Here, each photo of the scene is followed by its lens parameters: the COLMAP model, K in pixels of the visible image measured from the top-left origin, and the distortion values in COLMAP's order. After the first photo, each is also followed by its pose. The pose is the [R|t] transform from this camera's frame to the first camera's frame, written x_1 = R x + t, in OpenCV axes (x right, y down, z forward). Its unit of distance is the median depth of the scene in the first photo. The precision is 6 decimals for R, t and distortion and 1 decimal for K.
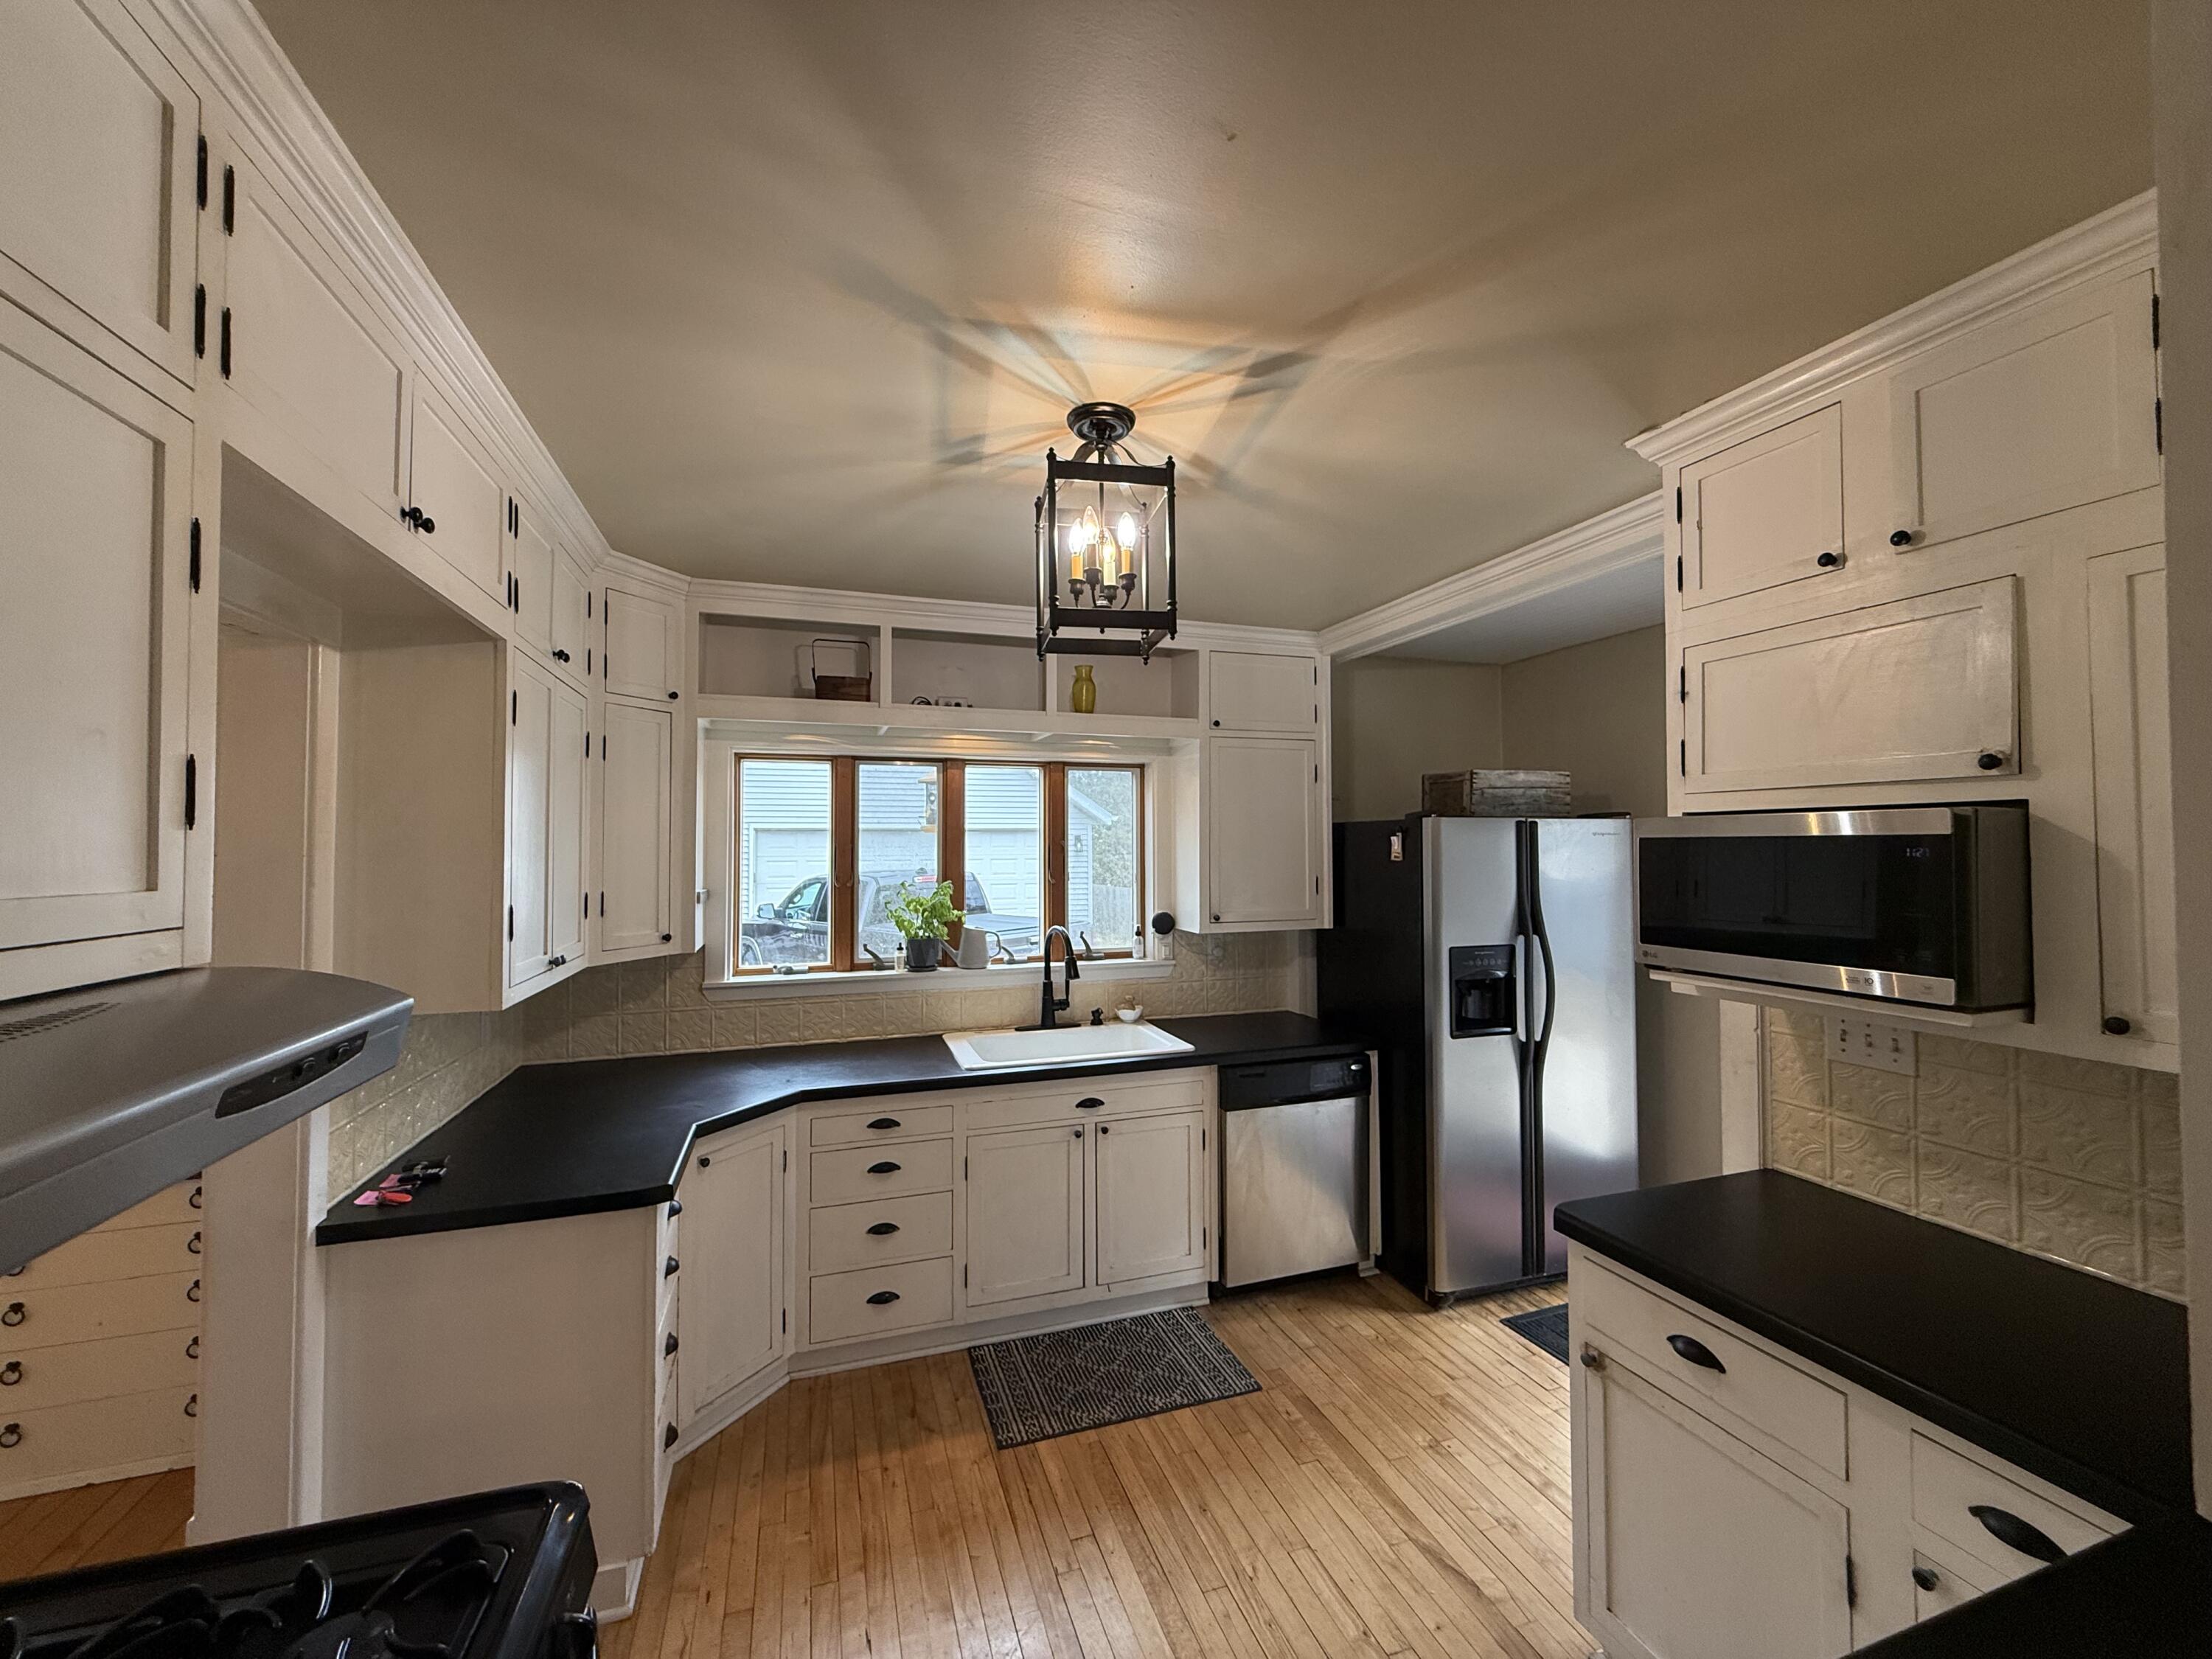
lens RADIAL K [[878.7, 0, 1103.2], [0, 878.7, 828.1], [0, 0, 1]] dist [0.001654, -0.000341]
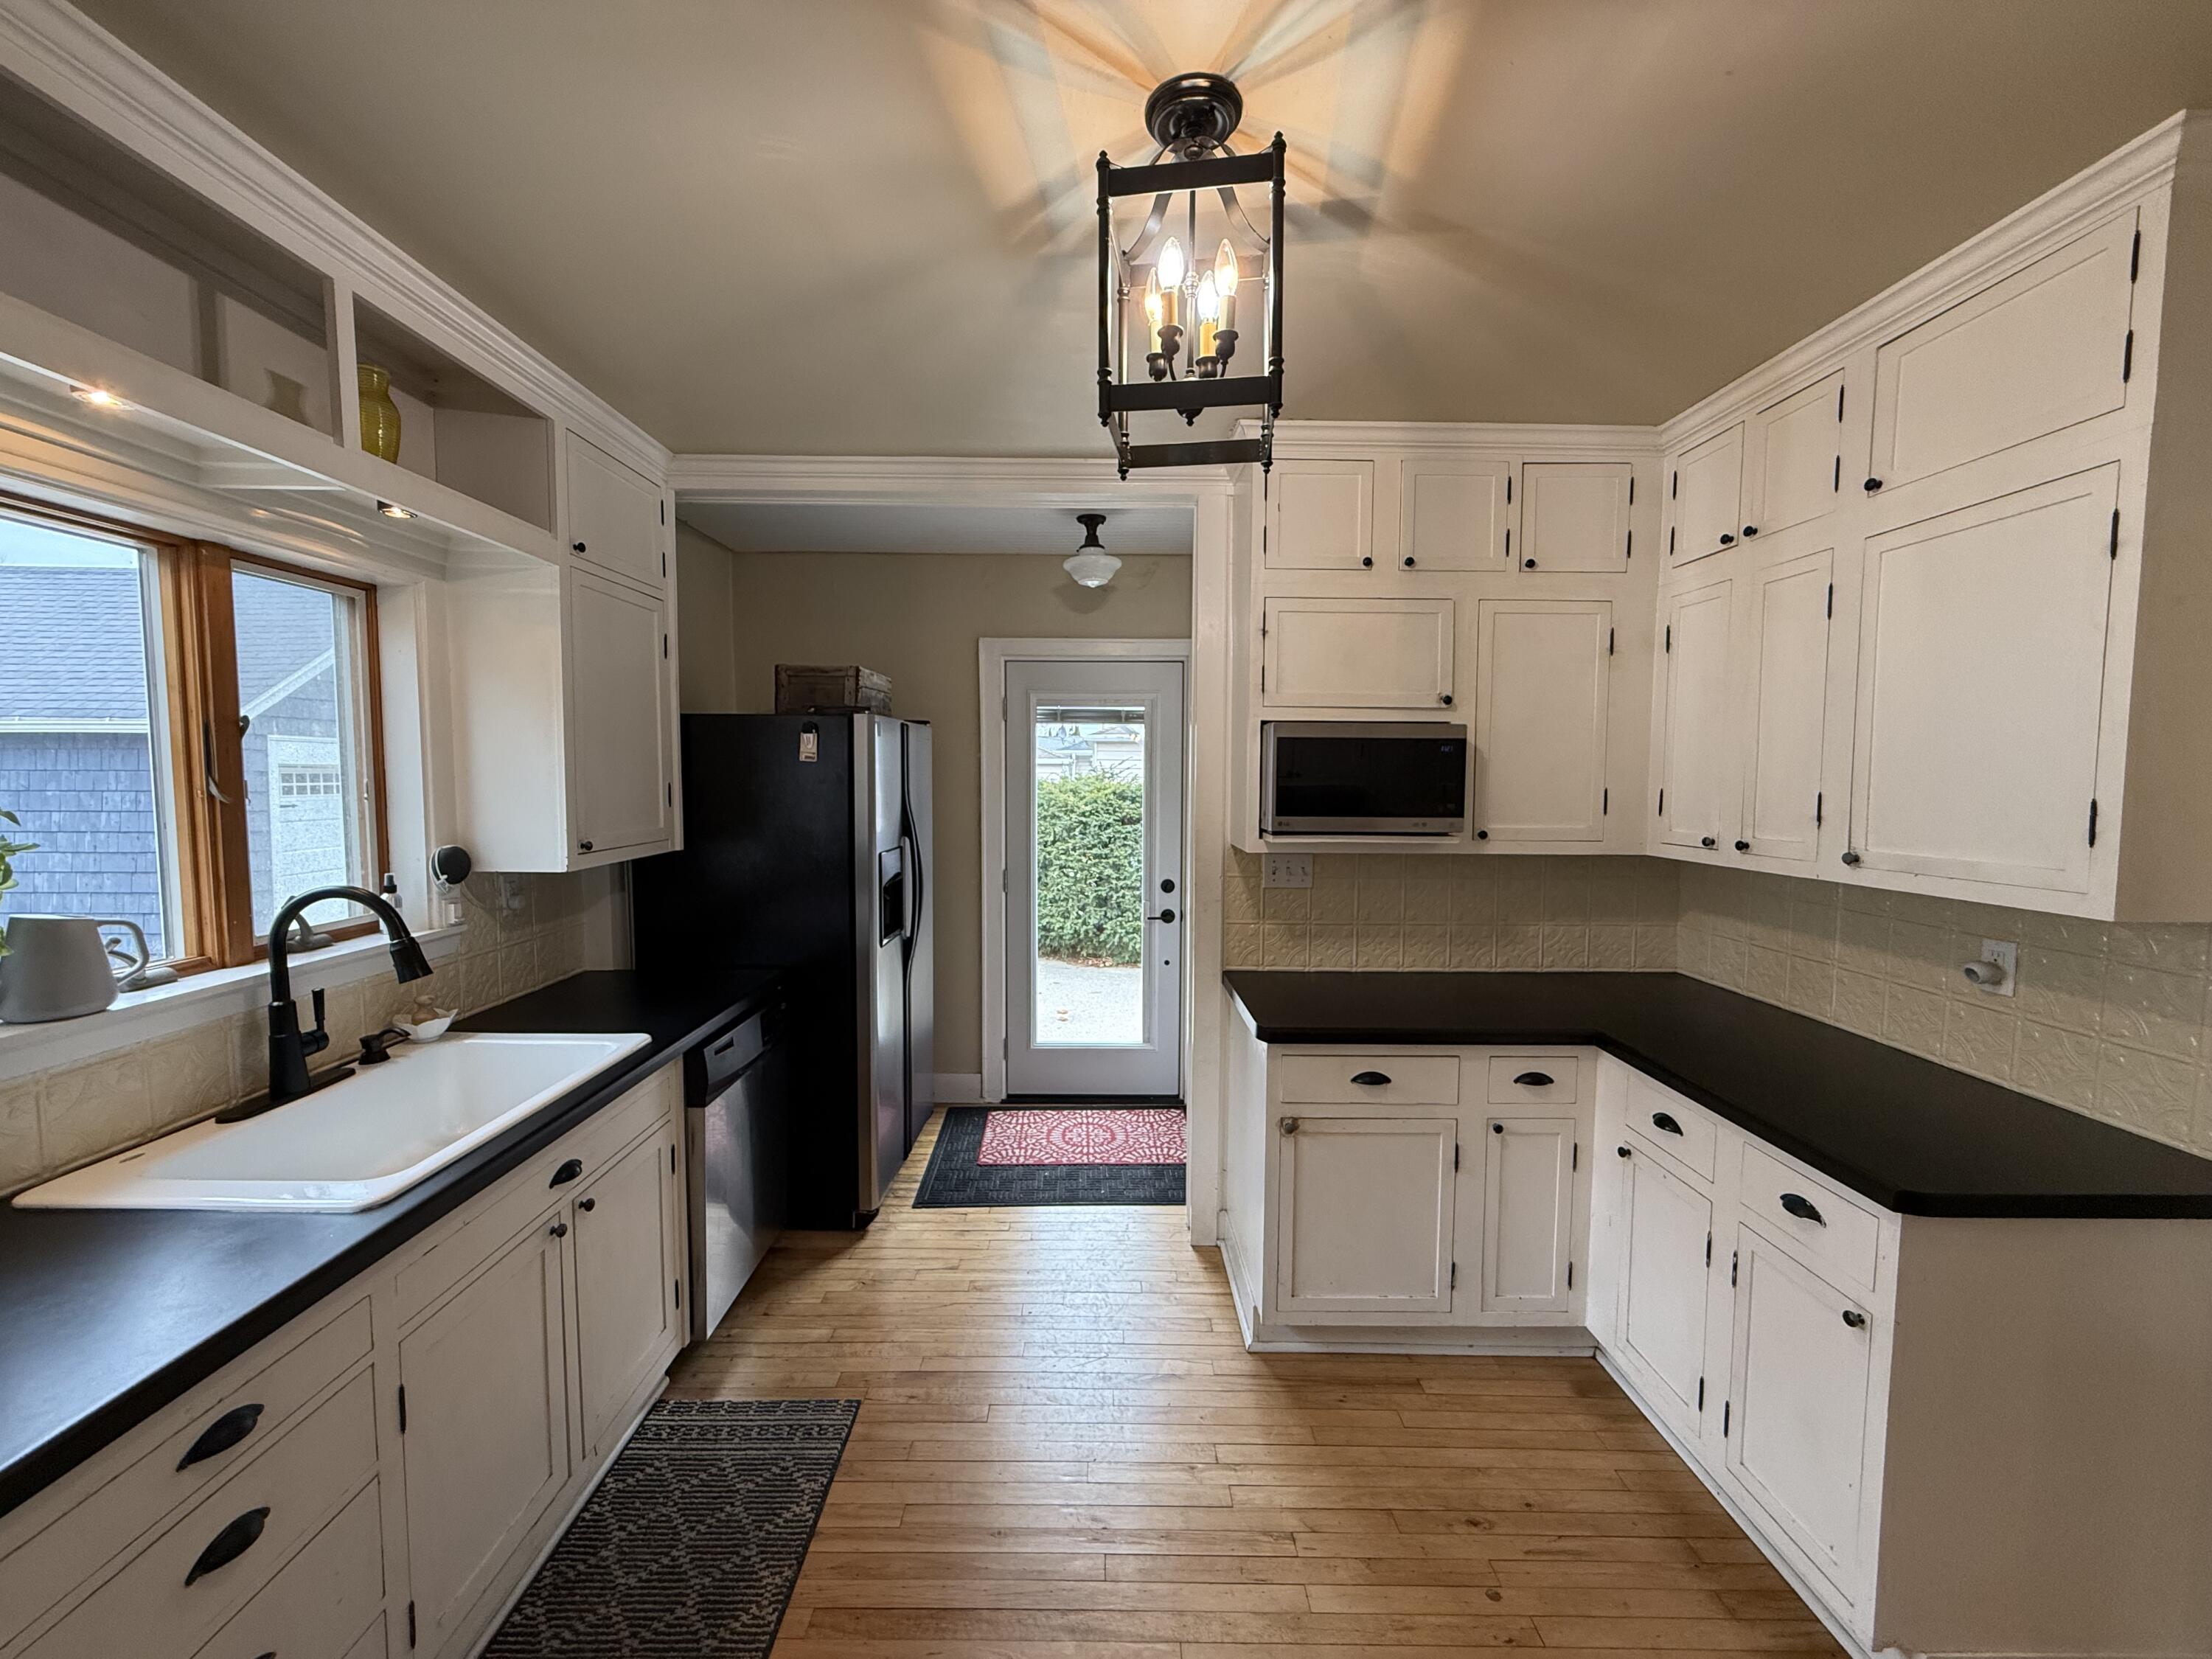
lens RADIAL K [[878.7, 0, 1103.2], [0, 878.7, 828.1], [0, 0, 1]] dist [0.001654, -0.000341]
pose [[0.317688, -0.058089, 0.946414, -0.477875], [-0.027363, 0.997144, 0.070388, 0.040024], [-0.947800, -0.048258, 0.315192, 0.537118]]
